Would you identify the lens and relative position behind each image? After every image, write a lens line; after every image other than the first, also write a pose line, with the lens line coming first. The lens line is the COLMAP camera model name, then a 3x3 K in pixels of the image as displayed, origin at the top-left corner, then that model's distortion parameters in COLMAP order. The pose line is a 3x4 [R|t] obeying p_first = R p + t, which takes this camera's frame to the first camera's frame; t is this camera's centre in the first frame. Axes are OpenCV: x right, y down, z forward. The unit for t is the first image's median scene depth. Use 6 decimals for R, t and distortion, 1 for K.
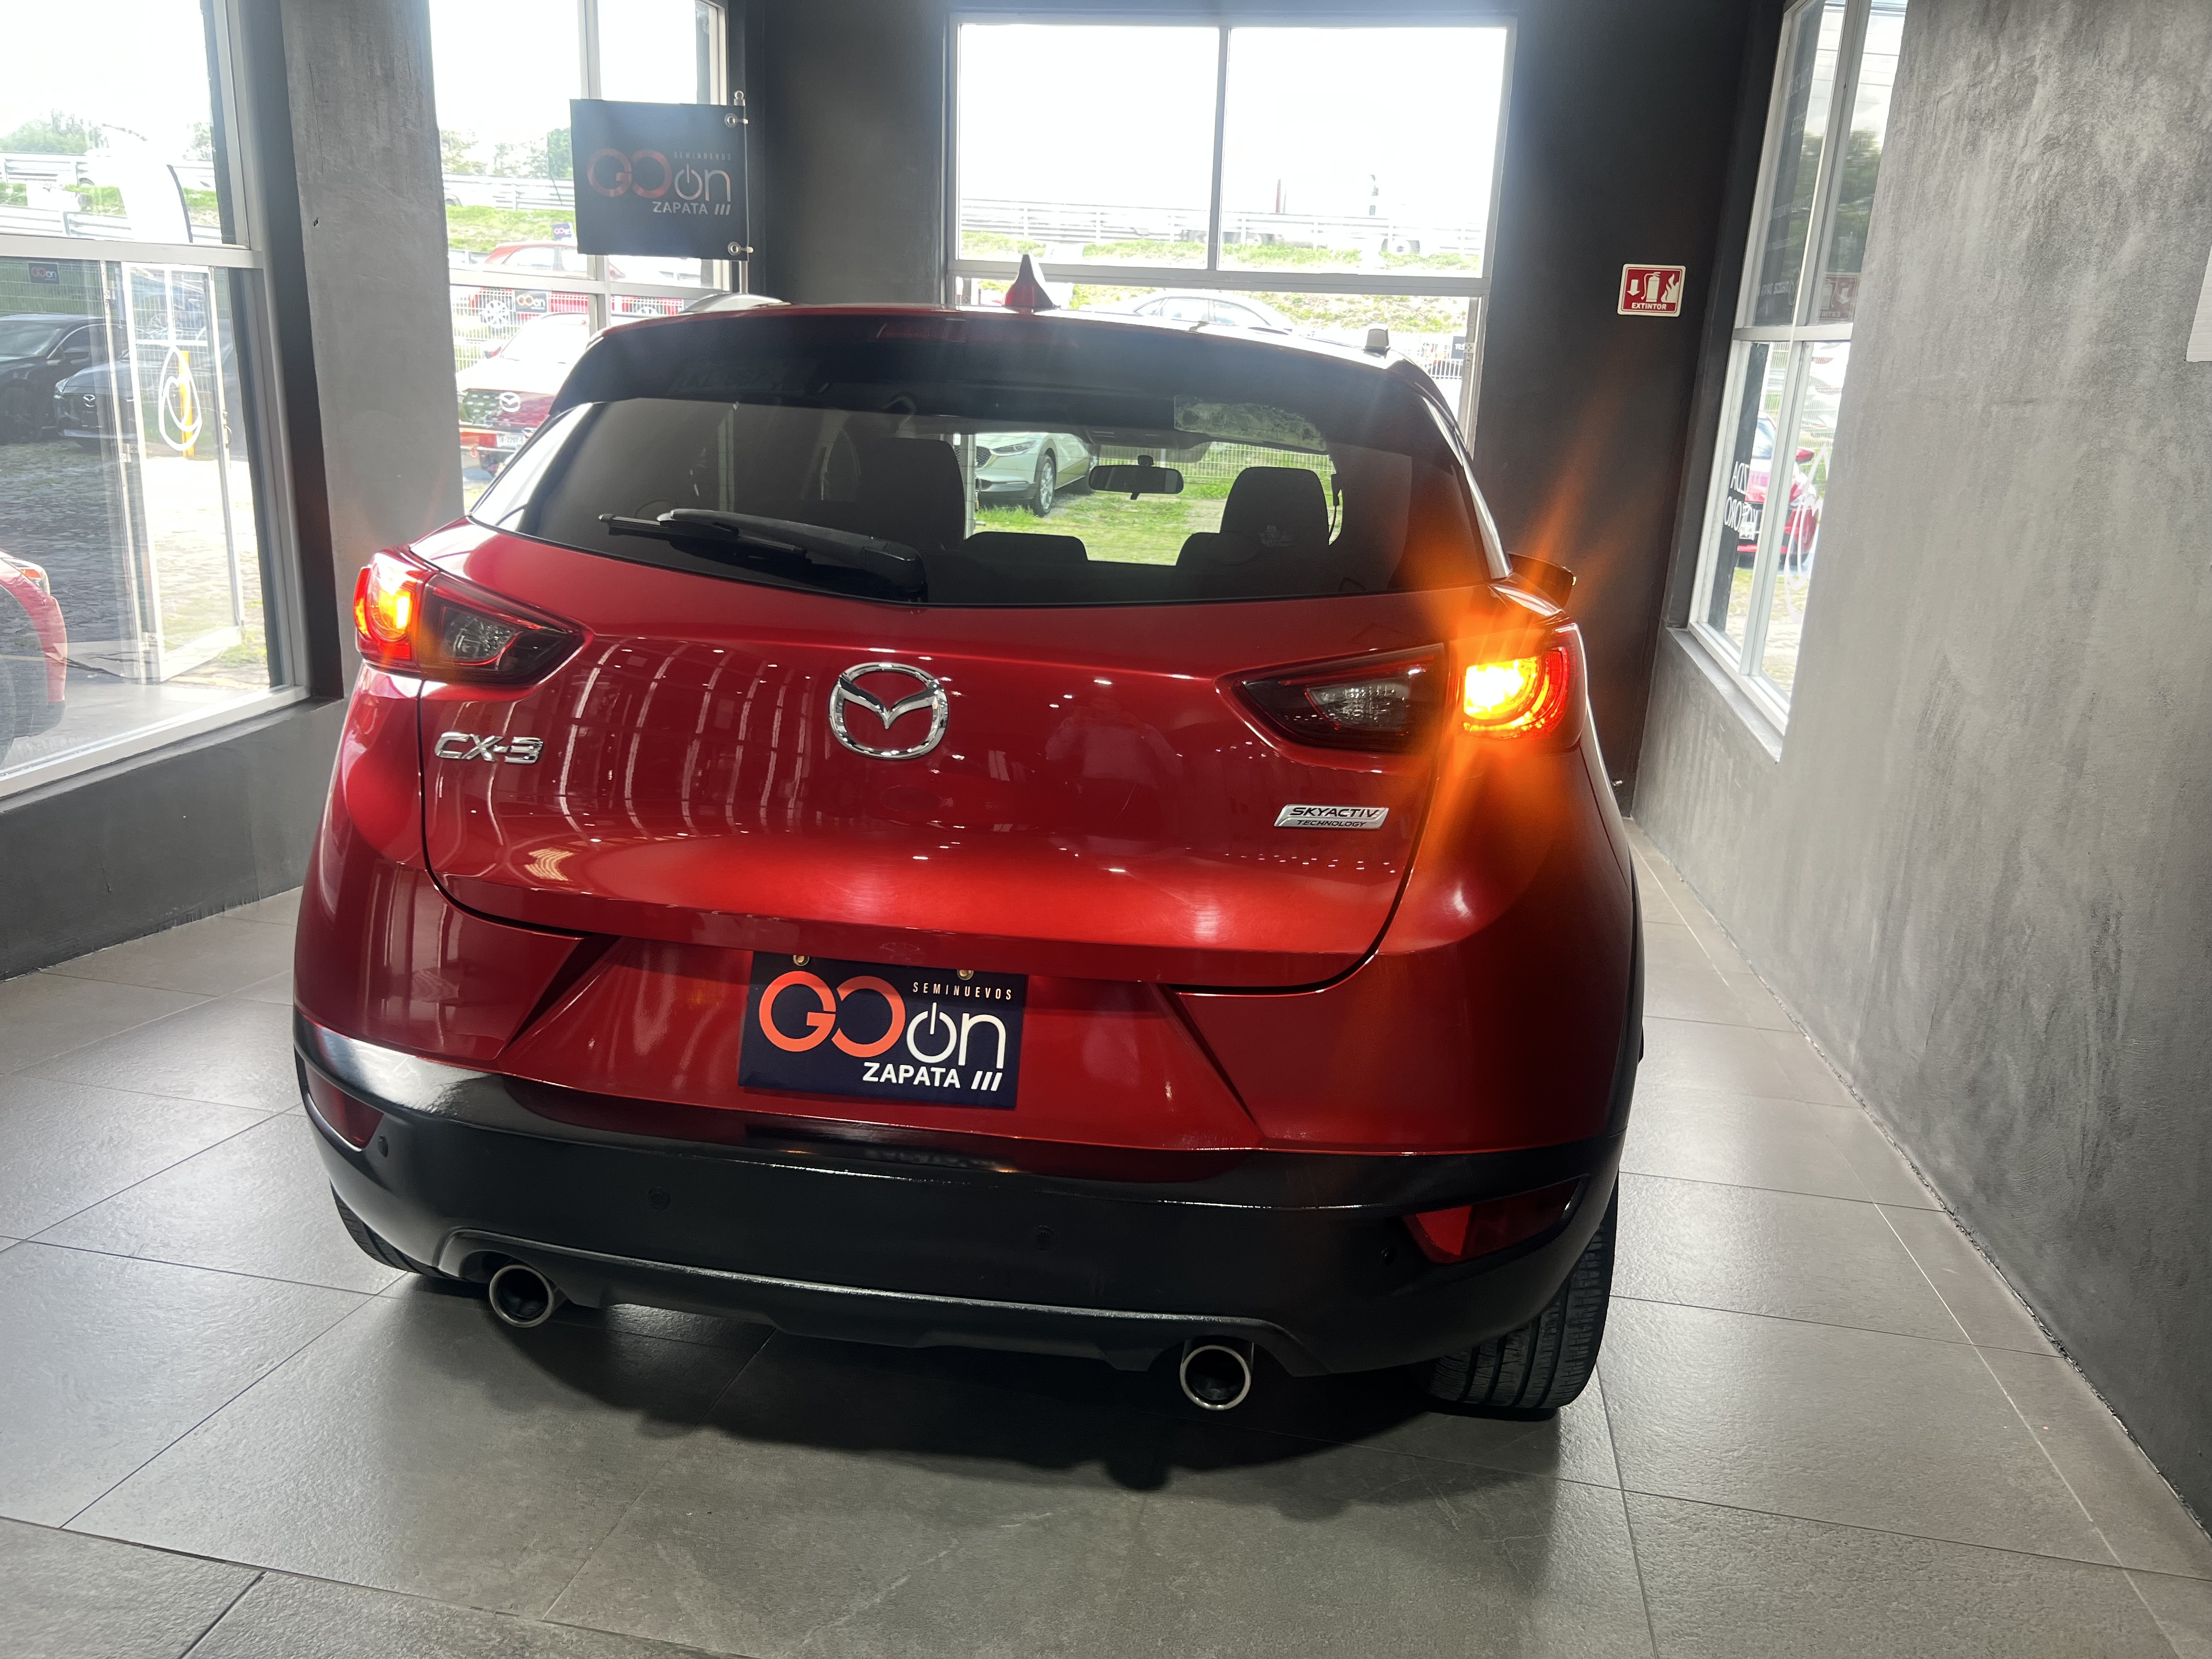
lens RADIAL K [[1685.5, 0, 1125.5], [0, 1685.5, 813.1], [0, 0, 1]] dist [0.093948, -0.226286]
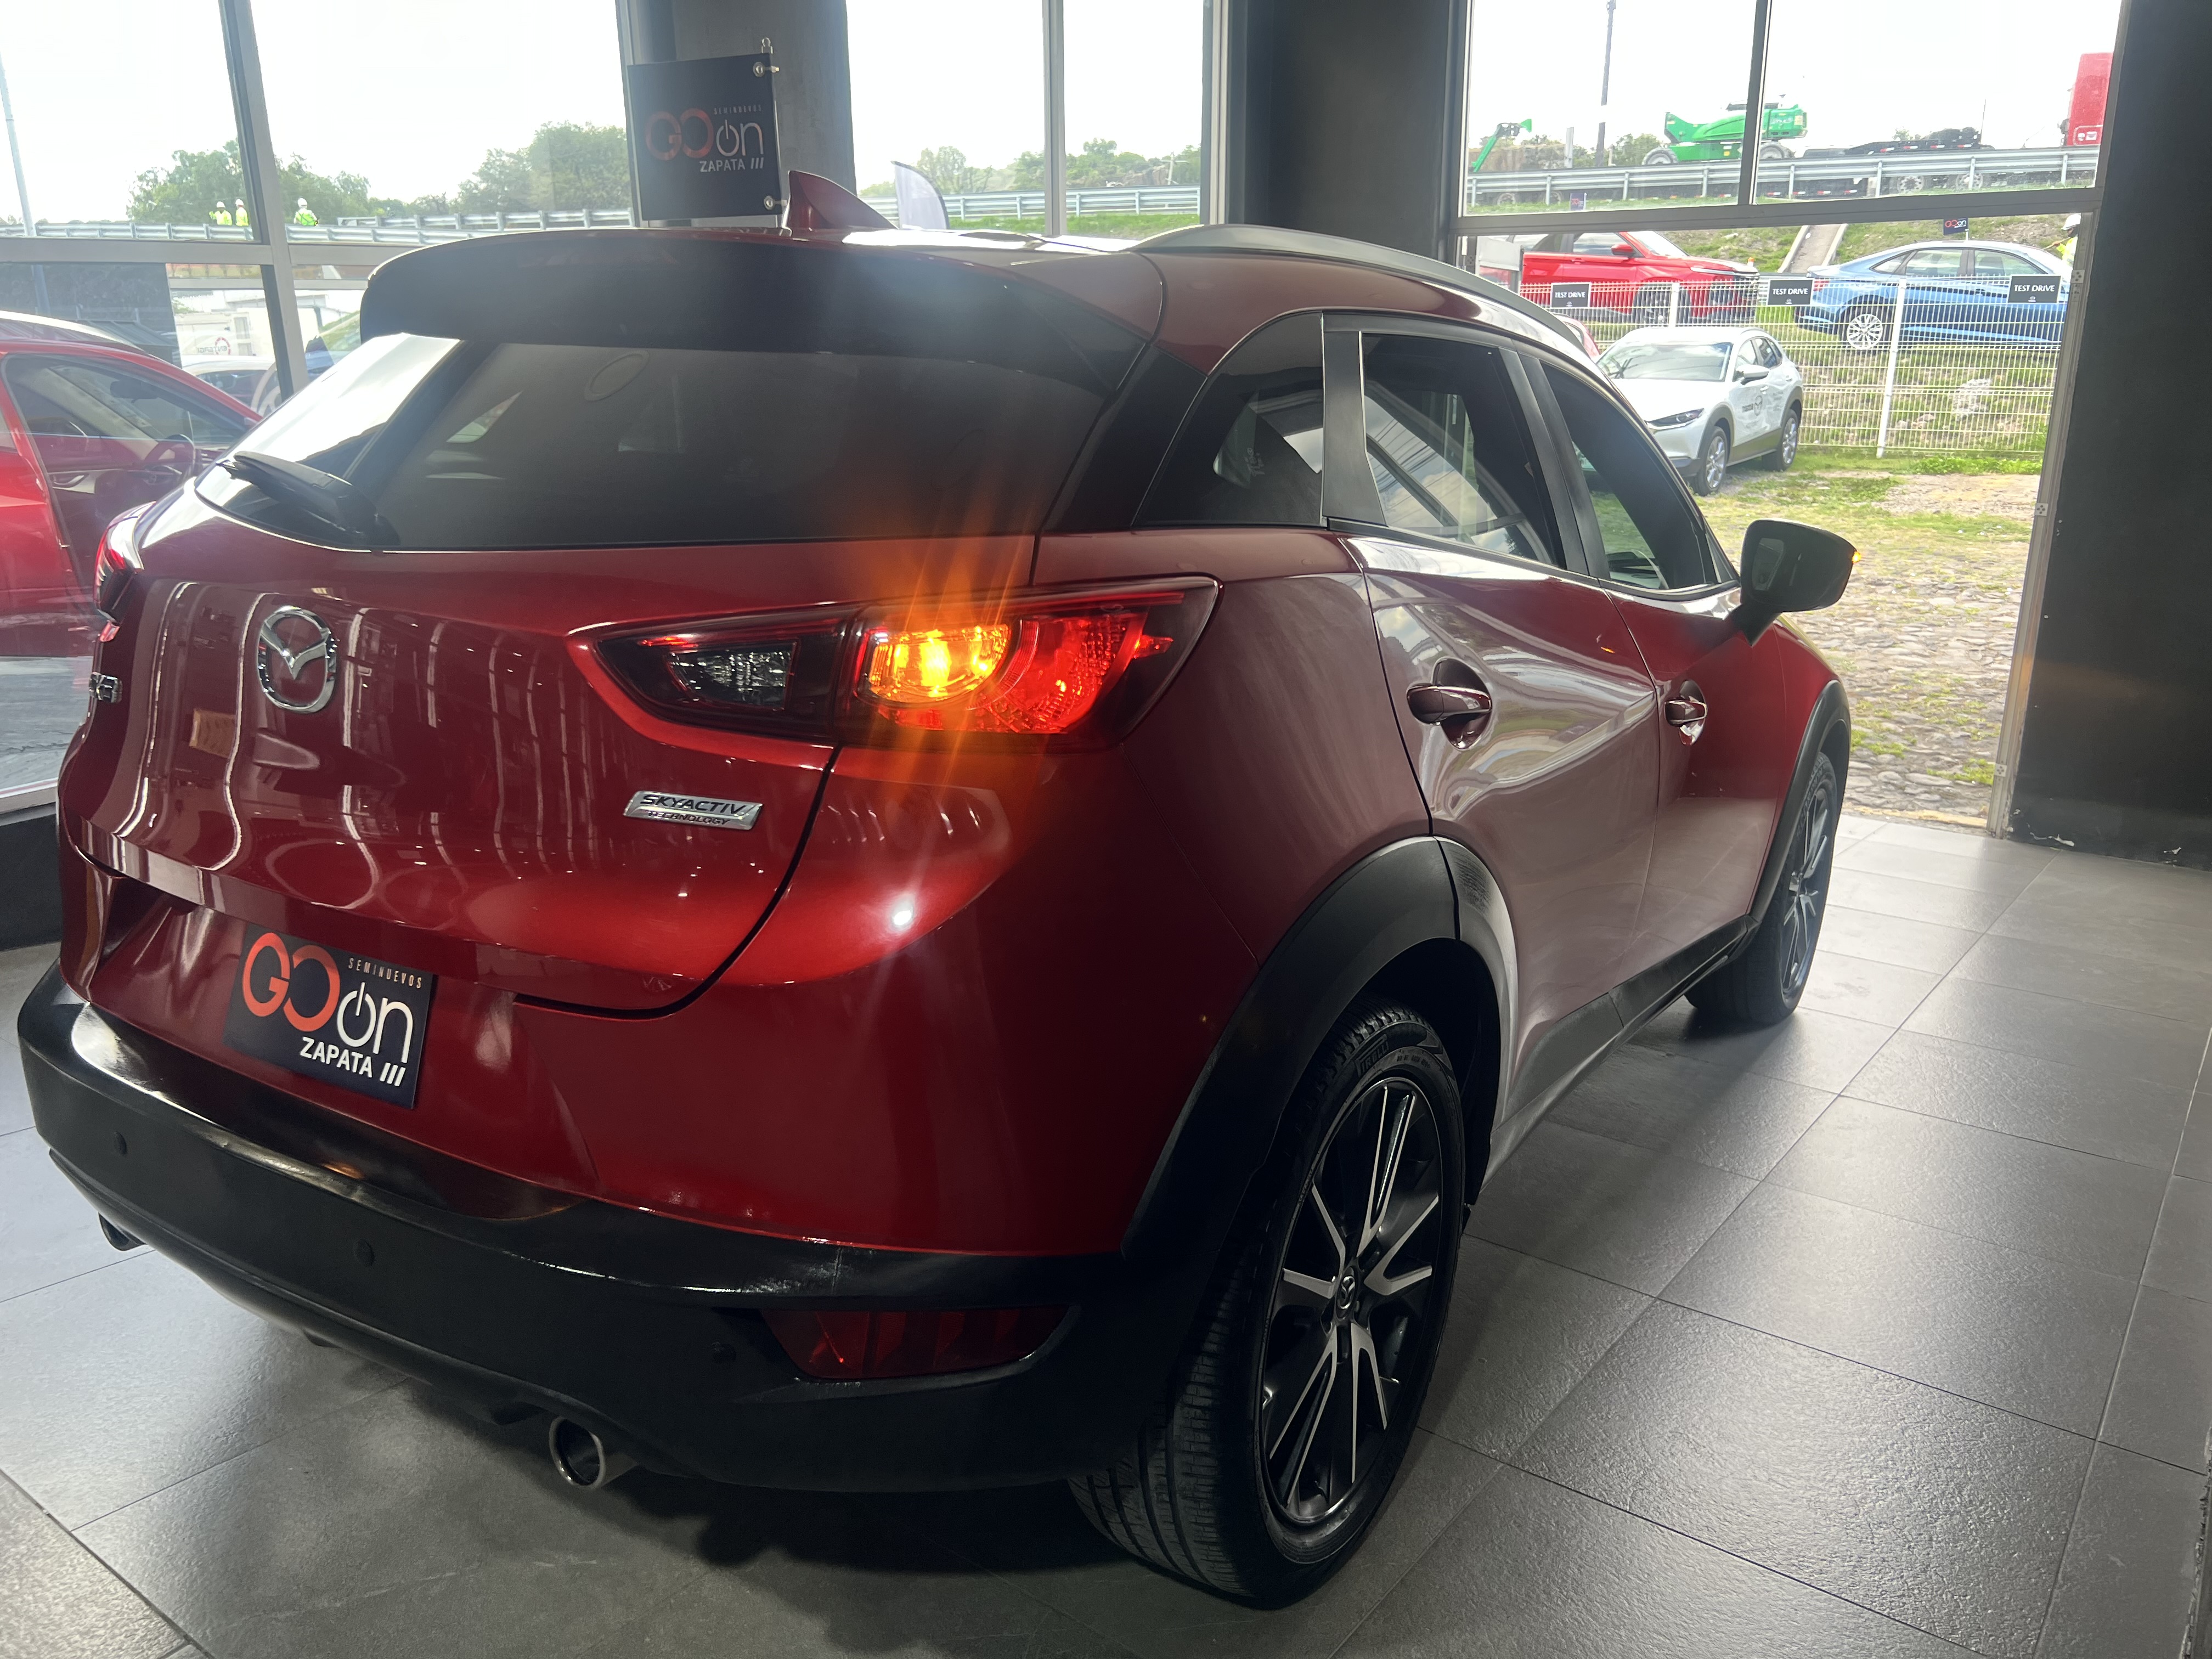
lens RADIAL K [[1672.5, 0, 1101.7], [0, 1672.5, 817.0], [0, 0, 1]] dist [0.056604, -0.071567]
pose [[0.899084, 0.073981, -0.431480, 0.638311], [-0.069507, 0.997239, 0.026153, -0.029418], [0.432223, 0.006477, 0.901744, 0.345956]]
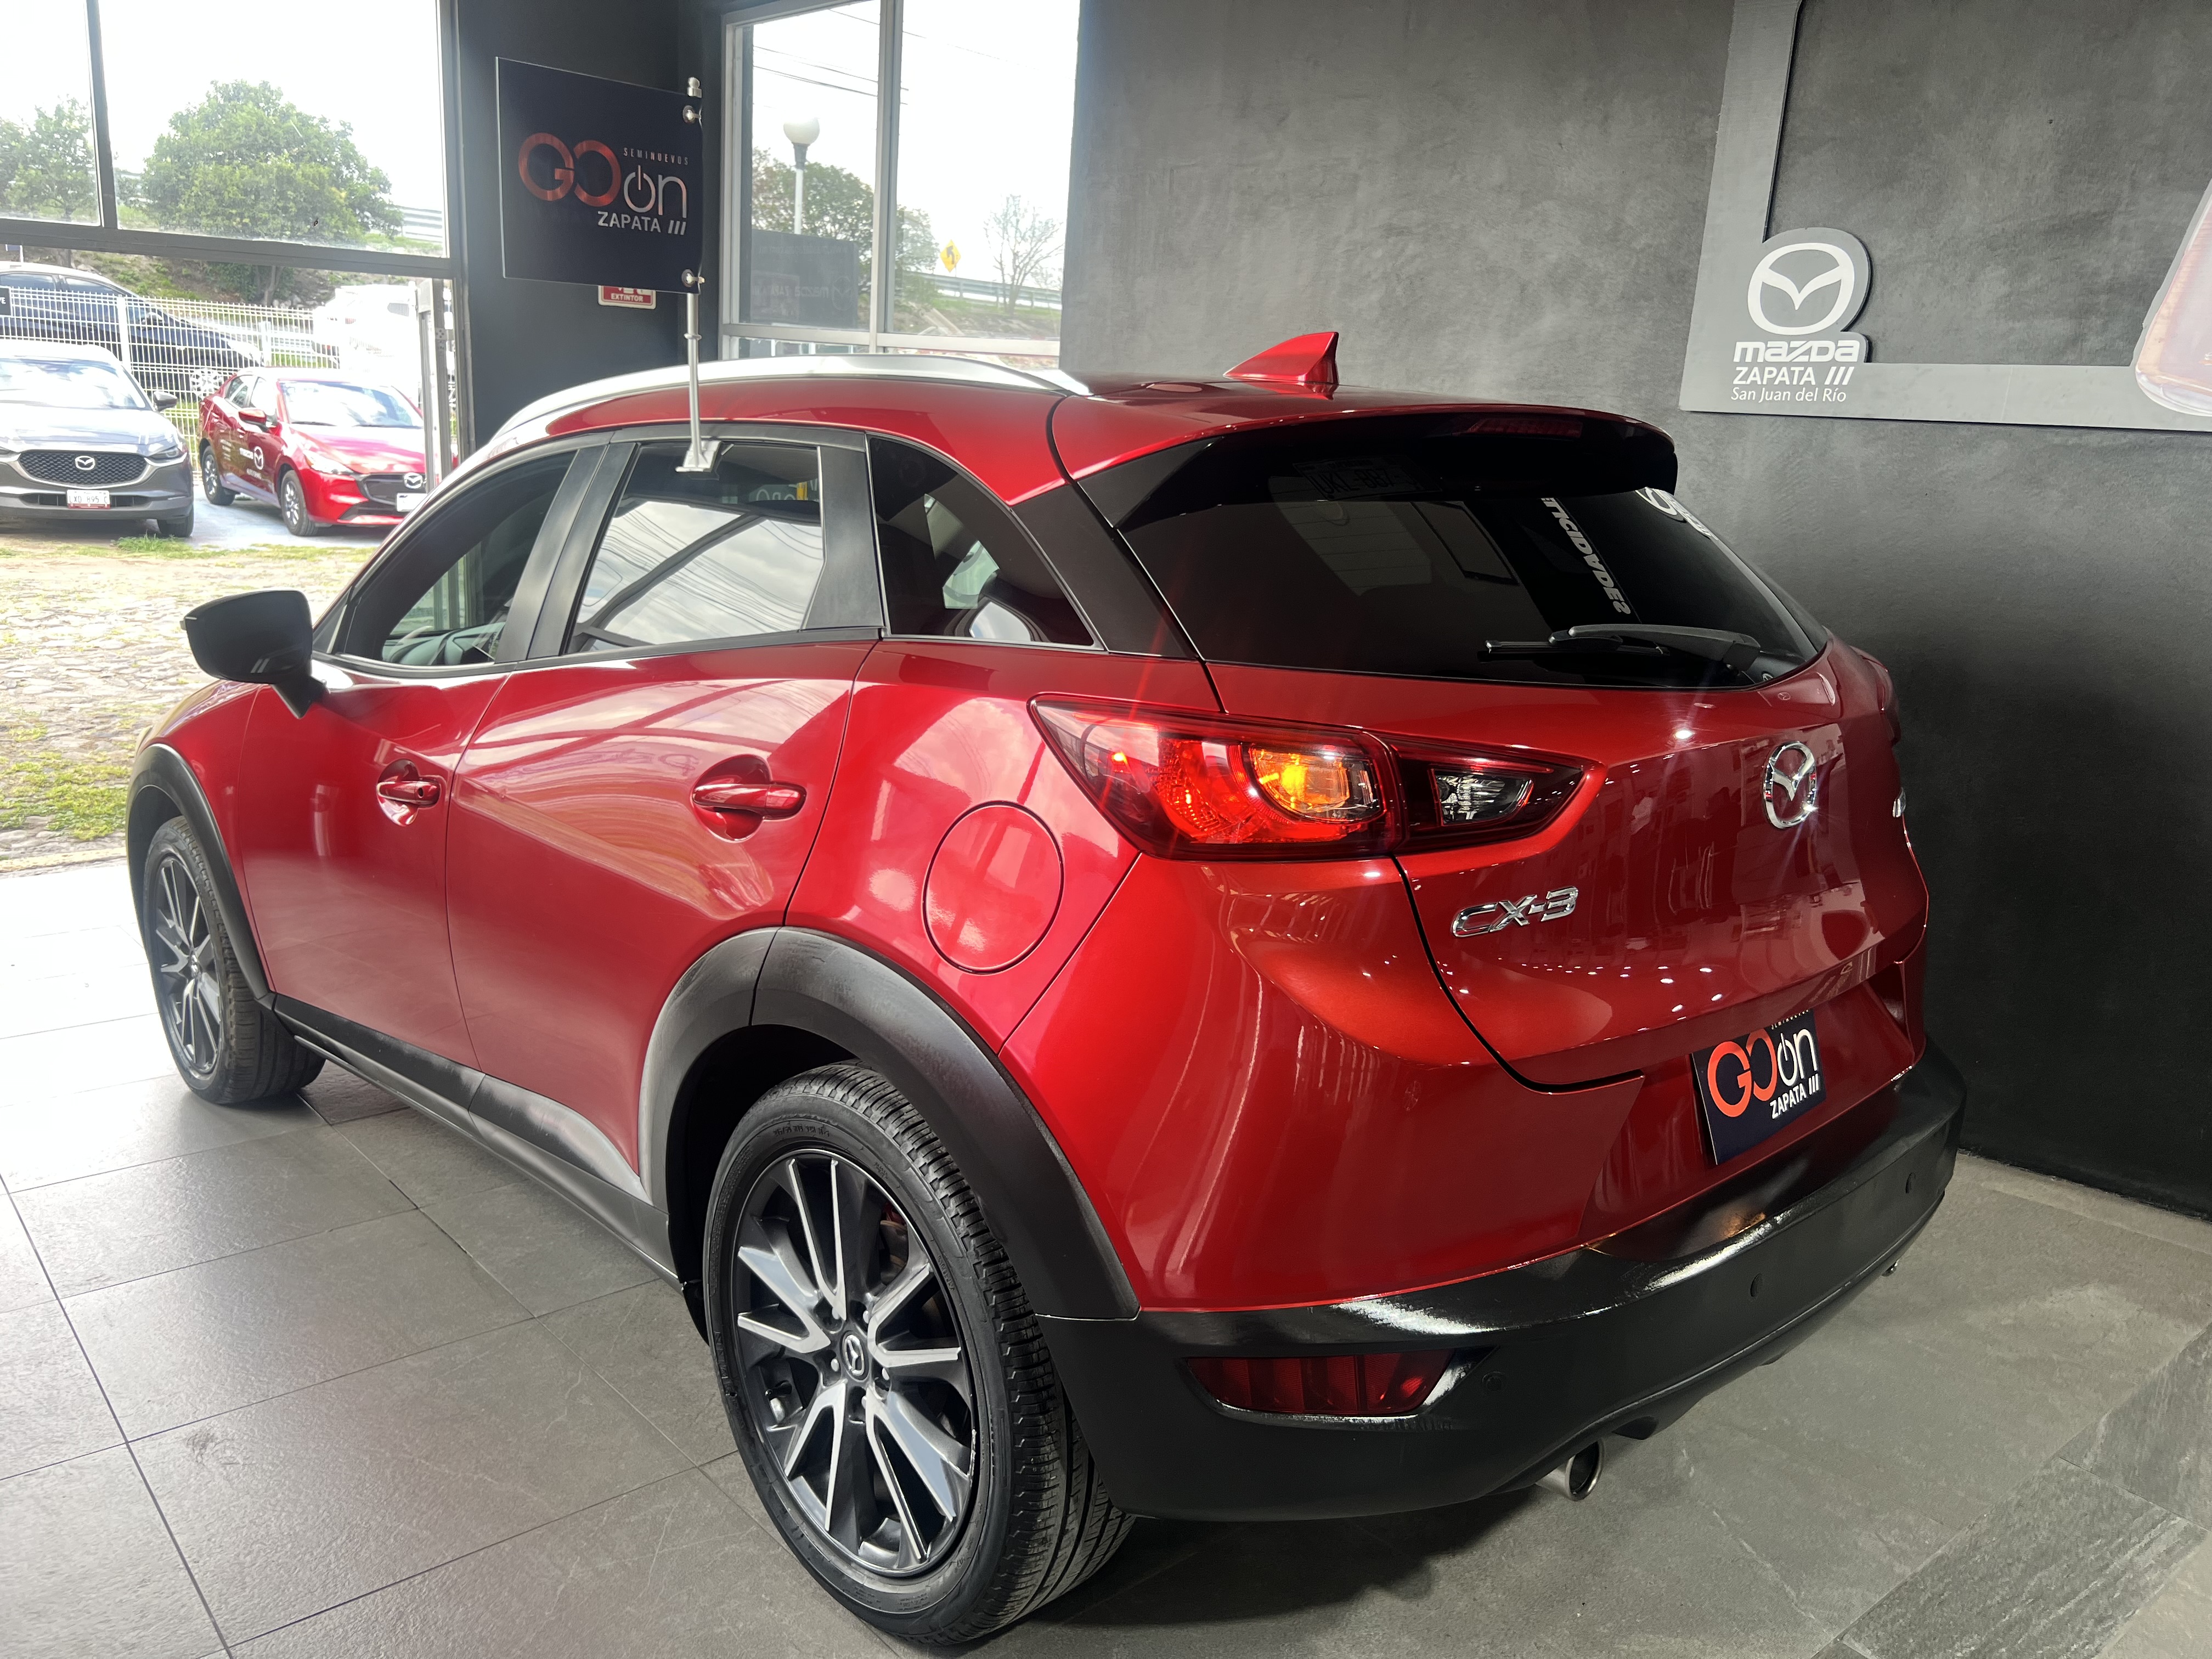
lens RADIAL K [[1681.8, 0, 1111.6], [0, 1681.8, 827.3], [0, 0, 1]] dist [0.033473, -0.038226]
pose [[0.639419, -0.203073, 0.741556, -1.208259], [0.175495, 0.977577, 0.116383, -0.232161], [-0.748562, 0.055722, 0.660719, 0.582744]]
